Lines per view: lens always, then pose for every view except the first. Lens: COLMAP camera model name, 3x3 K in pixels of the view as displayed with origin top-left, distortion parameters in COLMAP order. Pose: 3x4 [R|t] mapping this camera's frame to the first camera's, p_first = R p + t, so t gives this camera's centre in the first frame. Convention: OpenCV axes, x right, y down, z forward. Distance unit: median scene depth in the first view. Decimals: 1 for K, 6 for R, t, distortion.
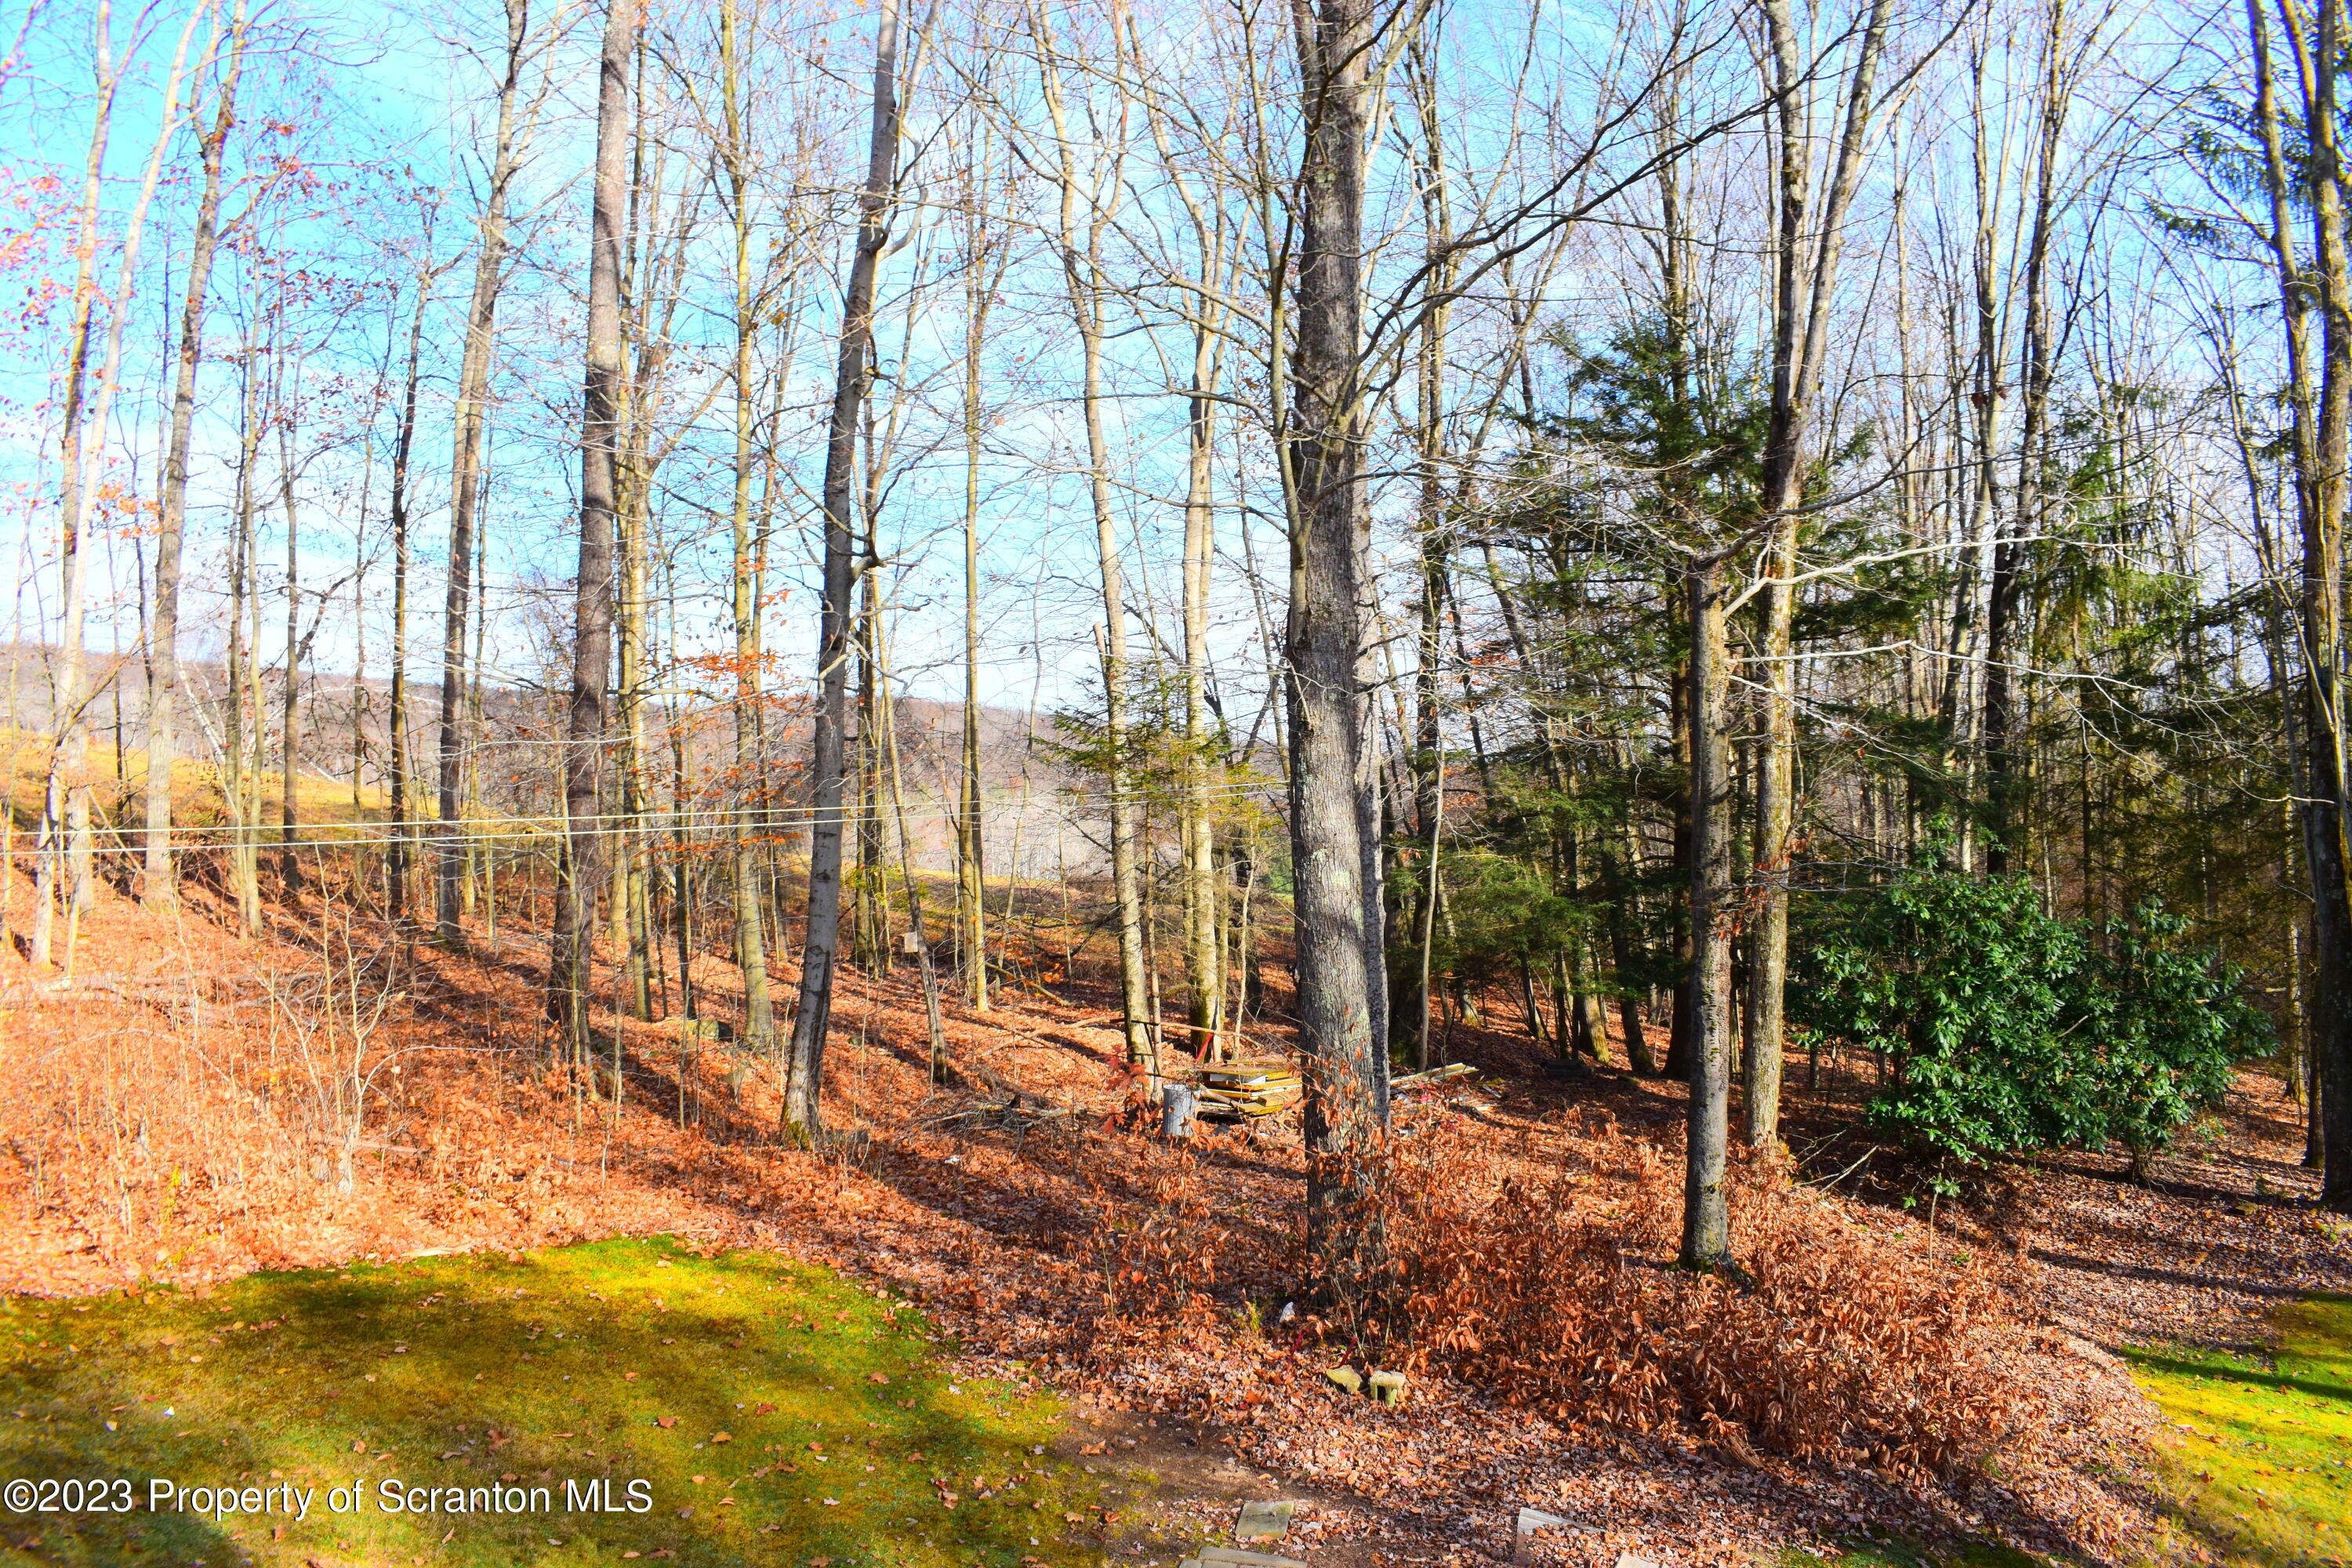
lens RADIAL K [[1874.5, 0, 1187.9], [0, 1874.5, 774.3], [0, 0, 1]] dist [-0.101821, 0.022424]
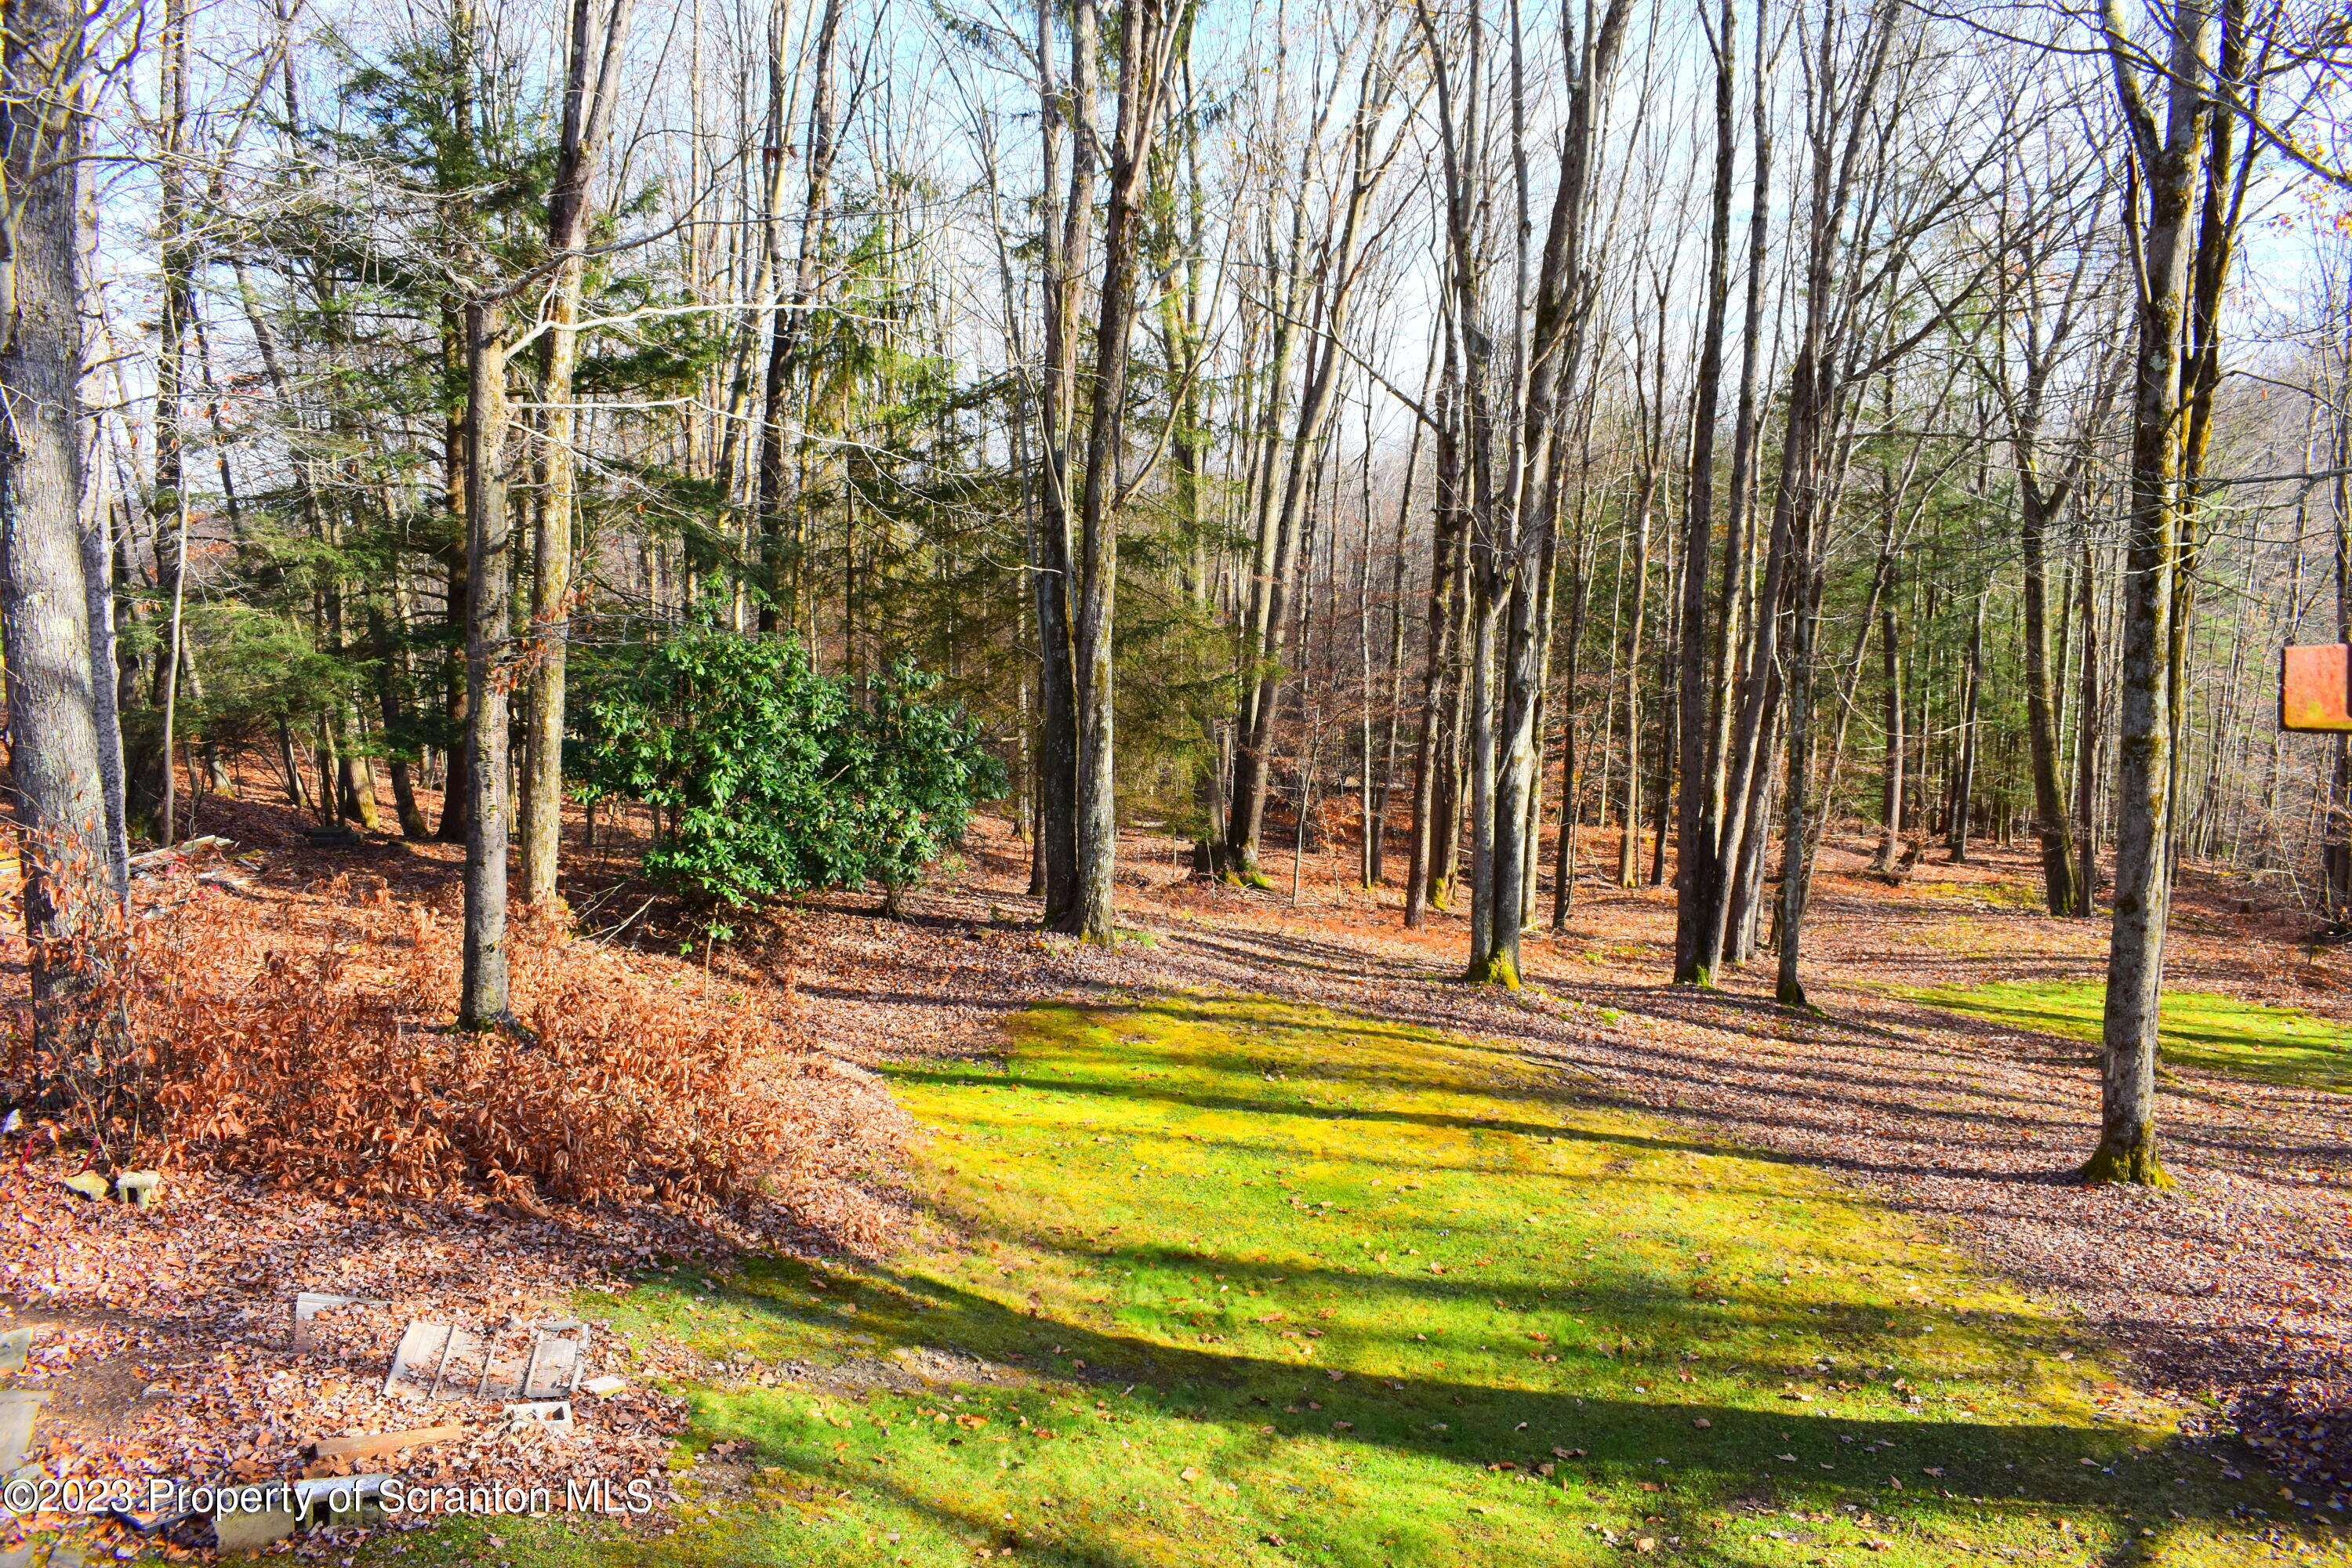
lens RADIAL K [[1874.5, 0, 1187.9], [0, 1874.5, 774.3], [0, 0, 1]] dist [-0.101821, 0.022424]
pose [[0.804108, -0.033156, 0.593558, 0.001292], [-0.042820, 0.992620, 0.113456, 0.004078], [-0.592939, -0.116647, 0.796754, 0.007347]]
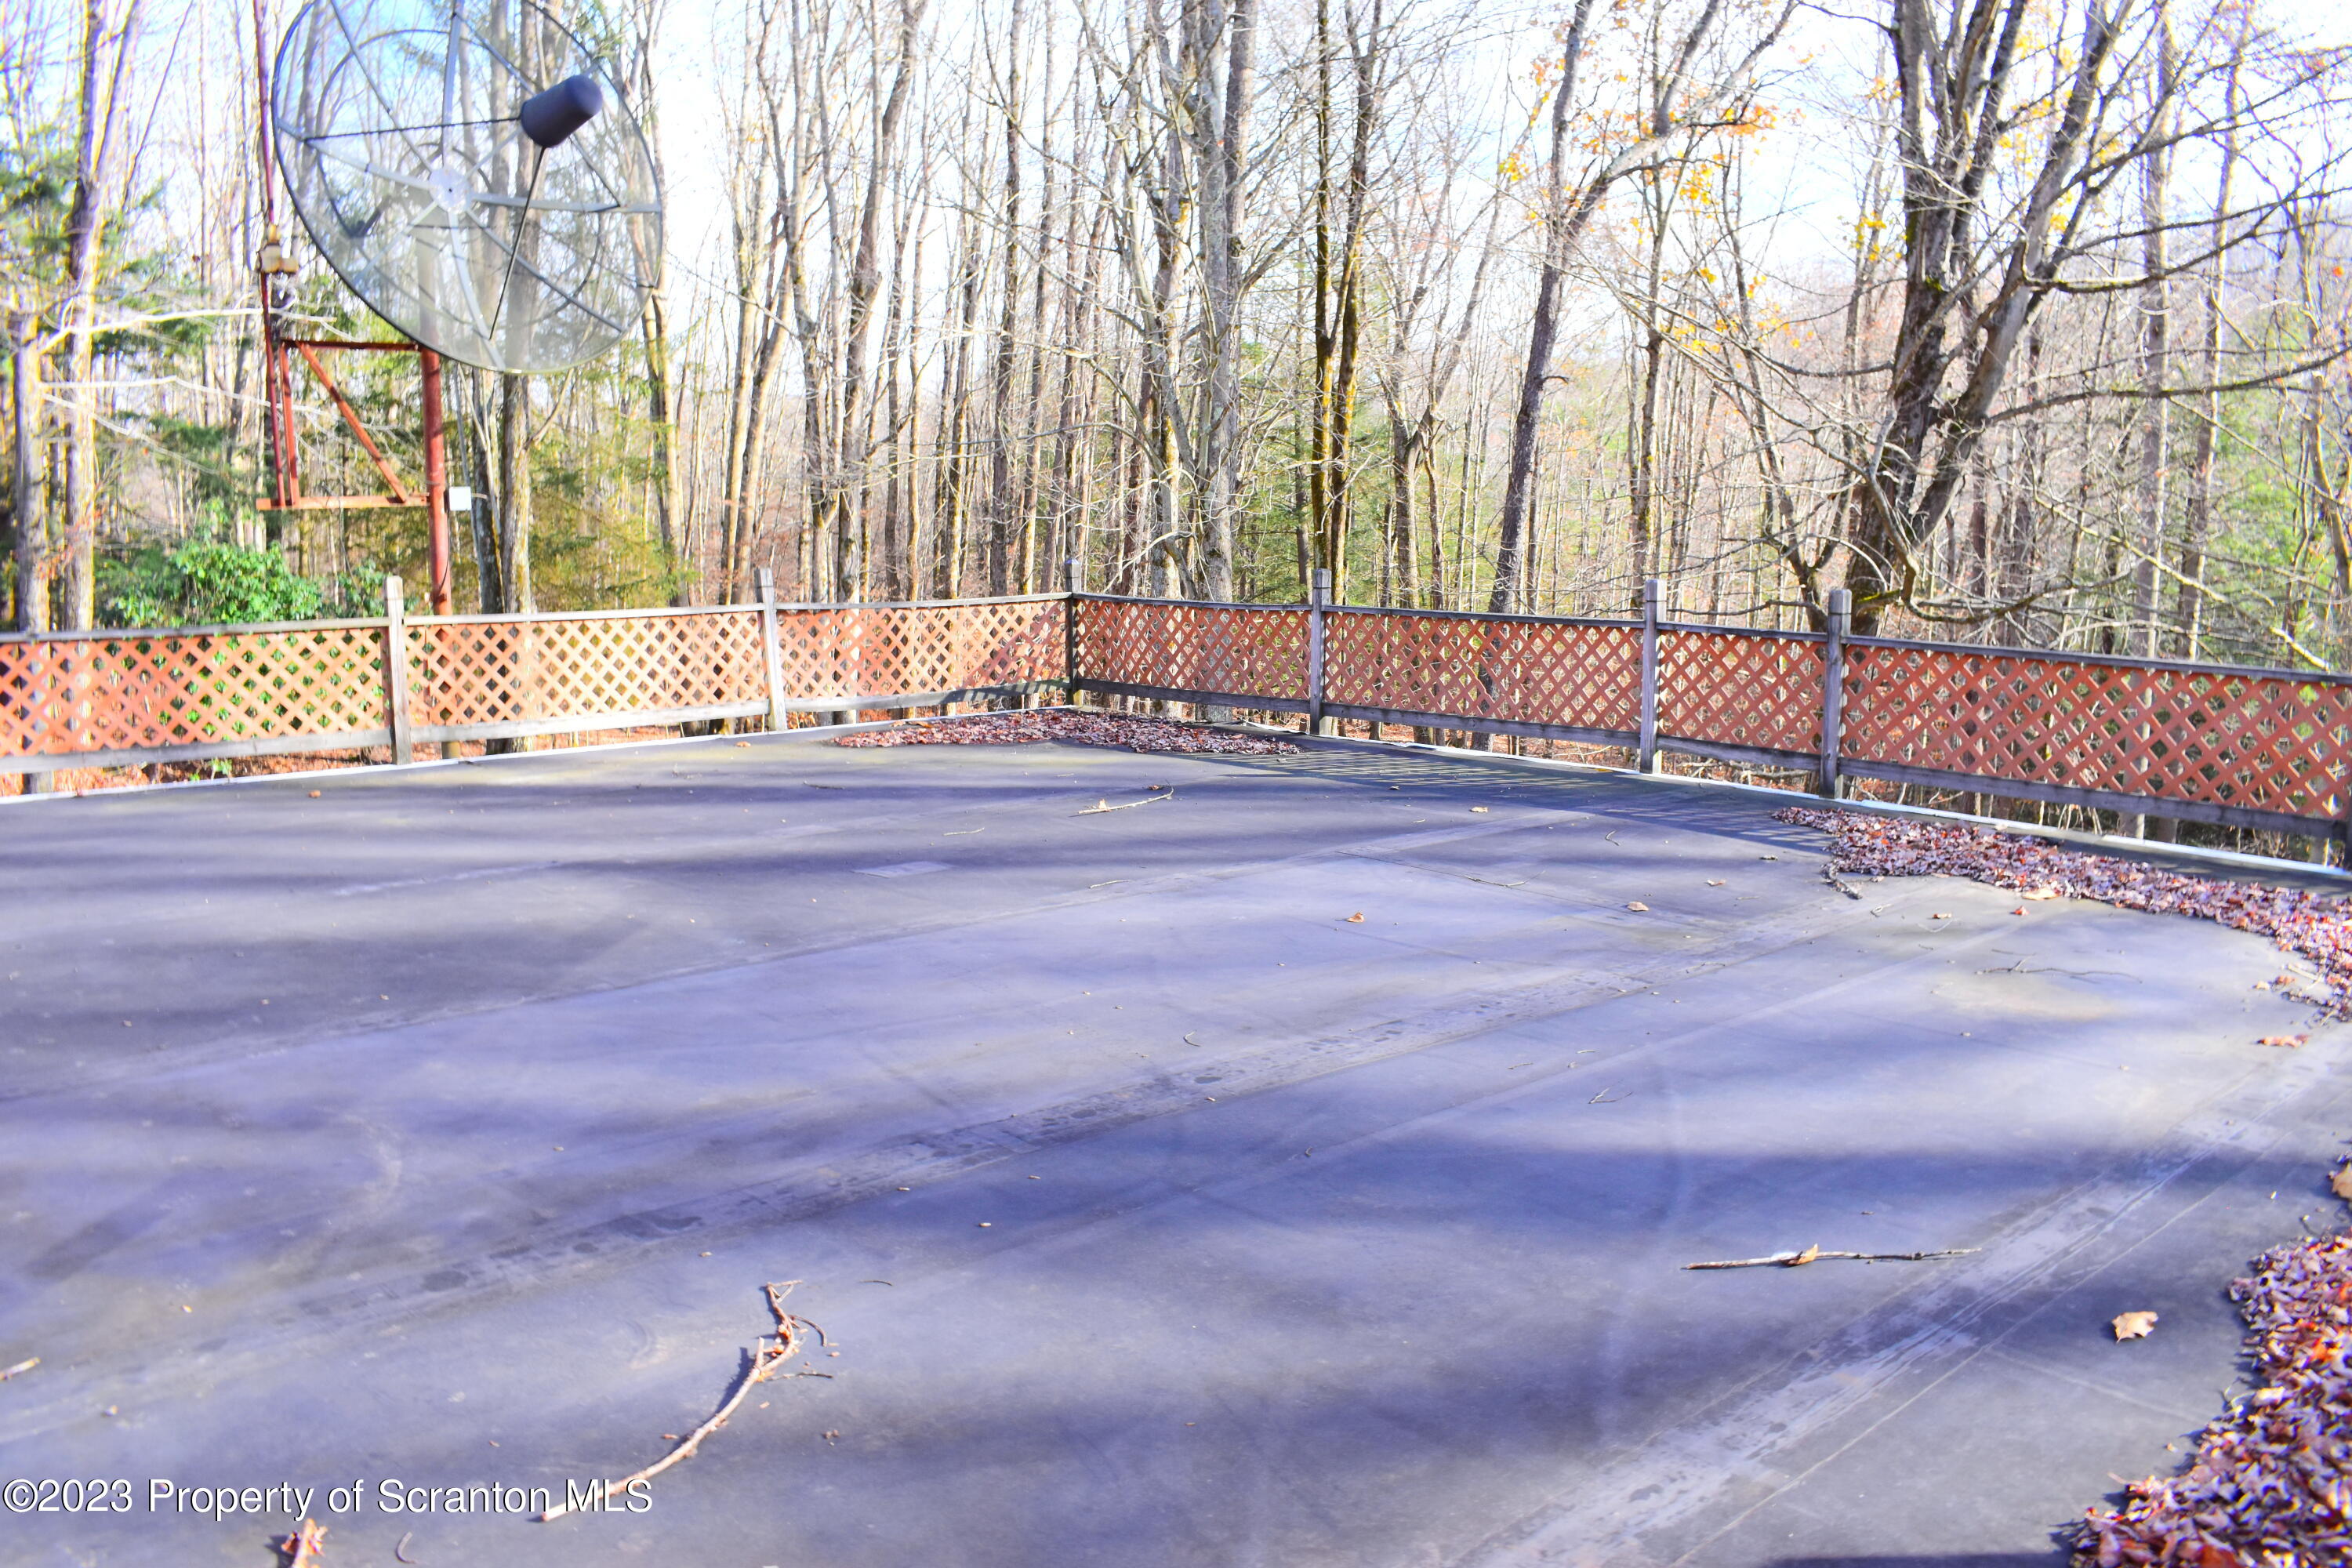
lens RADIAL K [[1838.1, 0, 1185.7], [0, 1838.1, 772.1], [0, 0, 1]] dist [-0.095326, 0.012020]
pose [[0.655473, -0.079271, 0.751047, -0.127209], [-0.044679, 0.988664, 0.143345, -0.000491], [-0.753896, -0.127514, 0.644500, -0.422086]]
